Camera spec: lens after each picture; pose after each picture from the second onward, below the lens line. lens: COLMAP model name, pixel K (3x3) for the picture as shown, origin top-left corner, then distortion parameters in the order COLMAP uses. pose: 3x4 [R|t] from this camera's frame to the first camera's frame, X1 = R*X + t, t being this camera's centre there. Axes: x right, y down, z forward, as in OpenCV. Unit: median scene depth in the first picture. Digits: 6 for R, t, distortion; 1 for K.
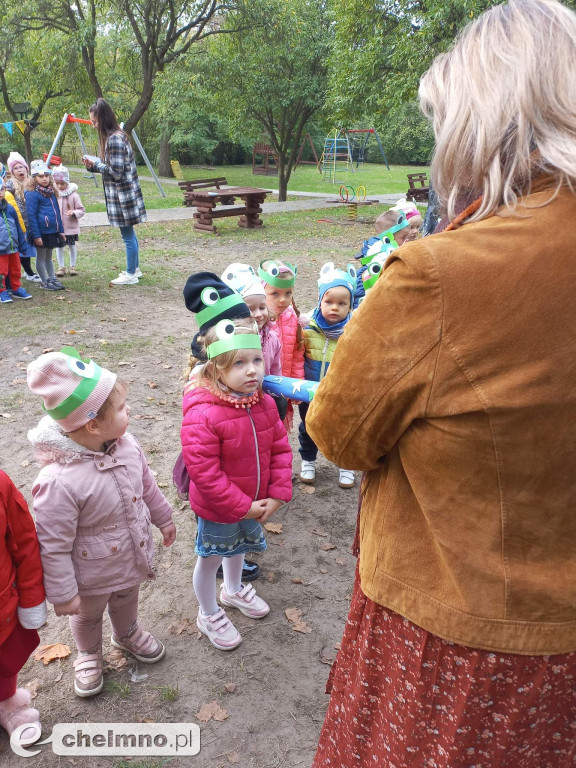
lens RADIAL K [[640.8, 0, 288.0], [0, 640.8, 384.0], [0, 0, 1]] dist [0.091656, -0.108077]
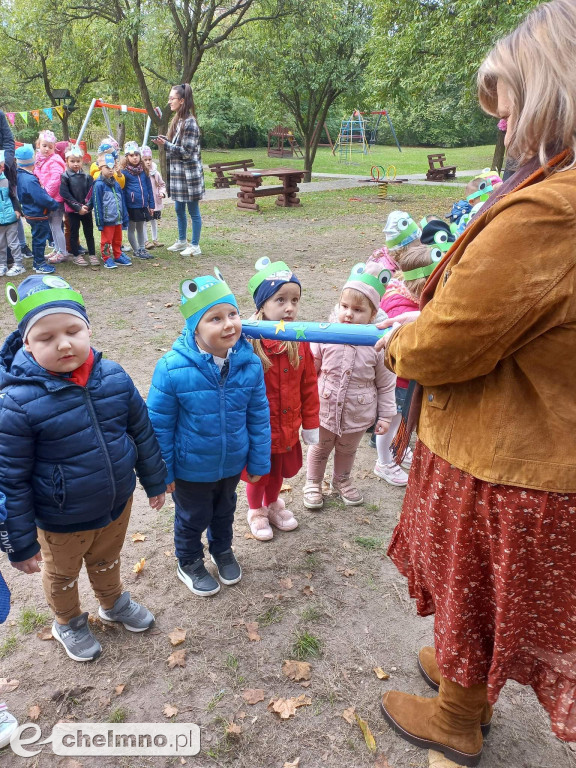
lens RADIAL K [[640.8, 0, 288.0], [0, 640.8, 384.0], [0, 0, 1]] dist [0.091656, -0.108077]
pose [[0.999961, -0.008720, 0.001691, -0.058508], [0.008682, 0.999736, 0.021265, 0.023399], [-0.001876, -0.021250, 0.999772, -0.055348]]
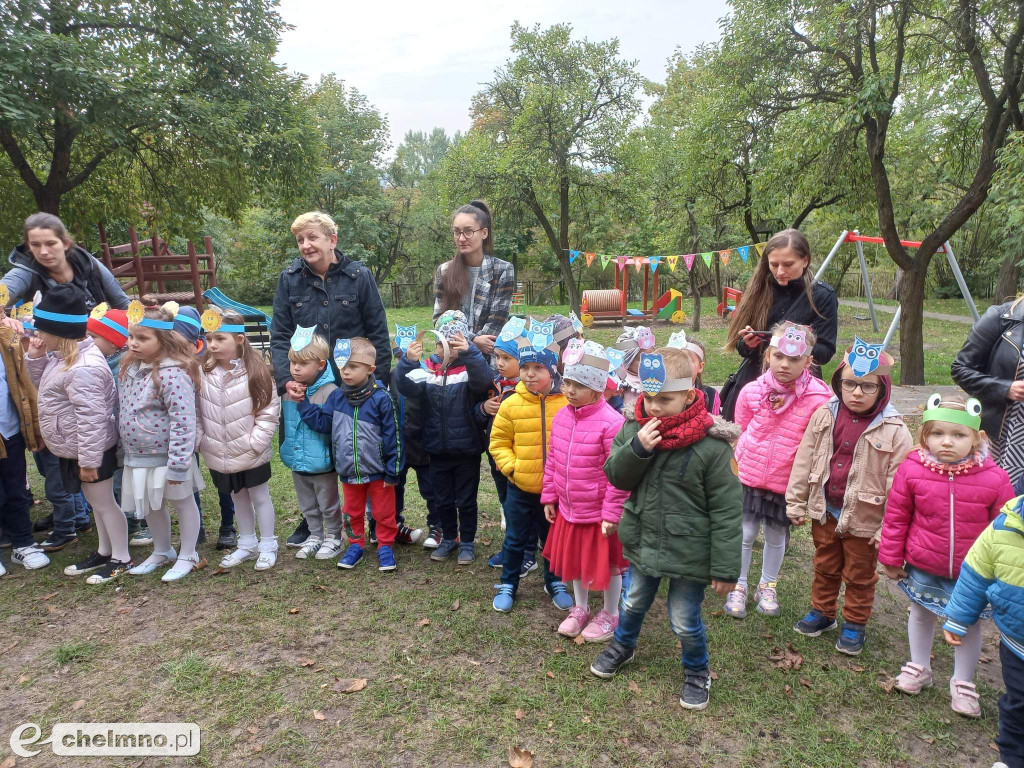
lens RADIAL K [[728.3, 0, 513.9], [0, 728.3, 359.2], [0, 0, 1]] dist [0.102149, -0.066841]
pose [[0.727611, 0.065774, -0.682829, -0.069997], [-0.221917, 0.964438, -0.143571, -0.135179], [0.649103, 0.255996, 0.716332, 0.351941]]
